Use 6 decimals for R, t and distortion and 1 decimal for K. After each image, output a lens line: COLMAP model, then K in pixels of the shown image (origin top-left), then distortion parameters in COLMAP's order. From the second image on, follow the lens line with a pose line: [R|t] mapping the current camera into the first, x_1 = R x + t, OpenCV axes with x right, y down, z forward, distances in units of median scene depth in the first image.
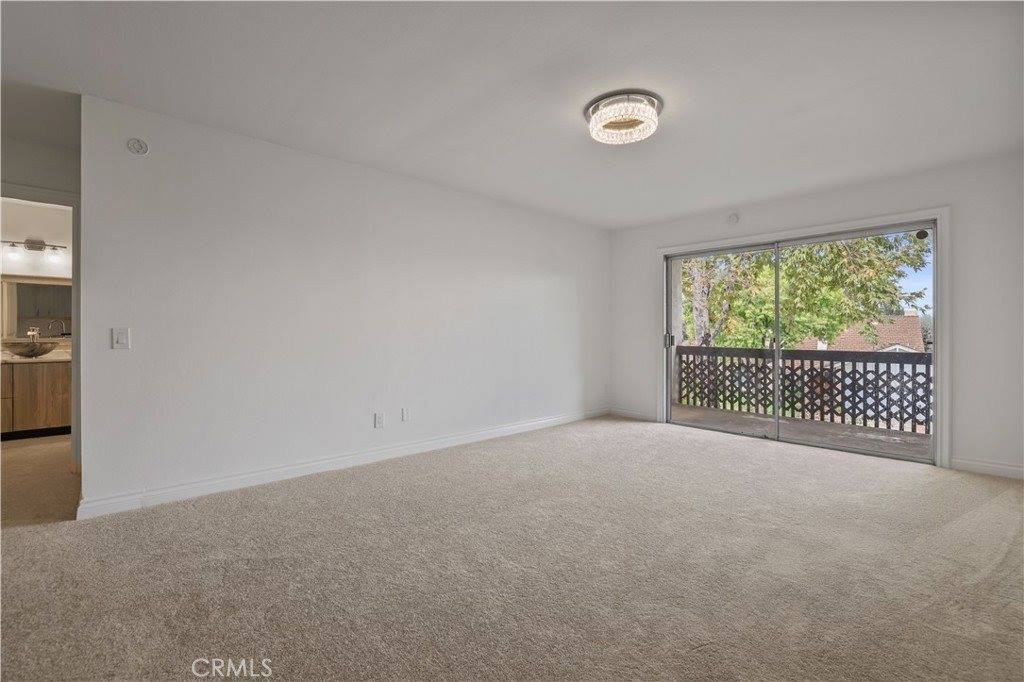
lens RADIAL K [[442.8, 0, 507.9], [0, 442.8, 341.9], [0, 0, 1]] dist [-0.040140, 0.014967]
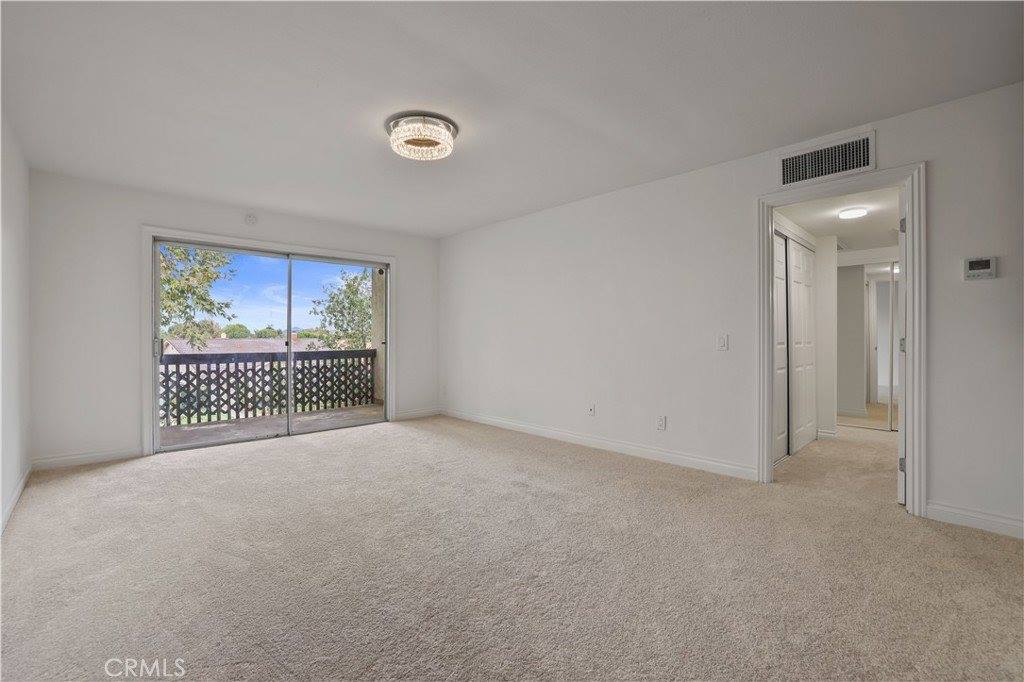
lens RADIAL K [[435.8, 0, 494.9], [0, 435.8, 340.8], [0, 0, 1]] dist [-0.039233, 0.013696]
pose [[-0.008629, -0.010310, 0.999910, -0.363790], [0.020425, 0.999736, 0.010484, -0.009077], [-0.999754, 0.020514, -0.008417, 0.387015]]
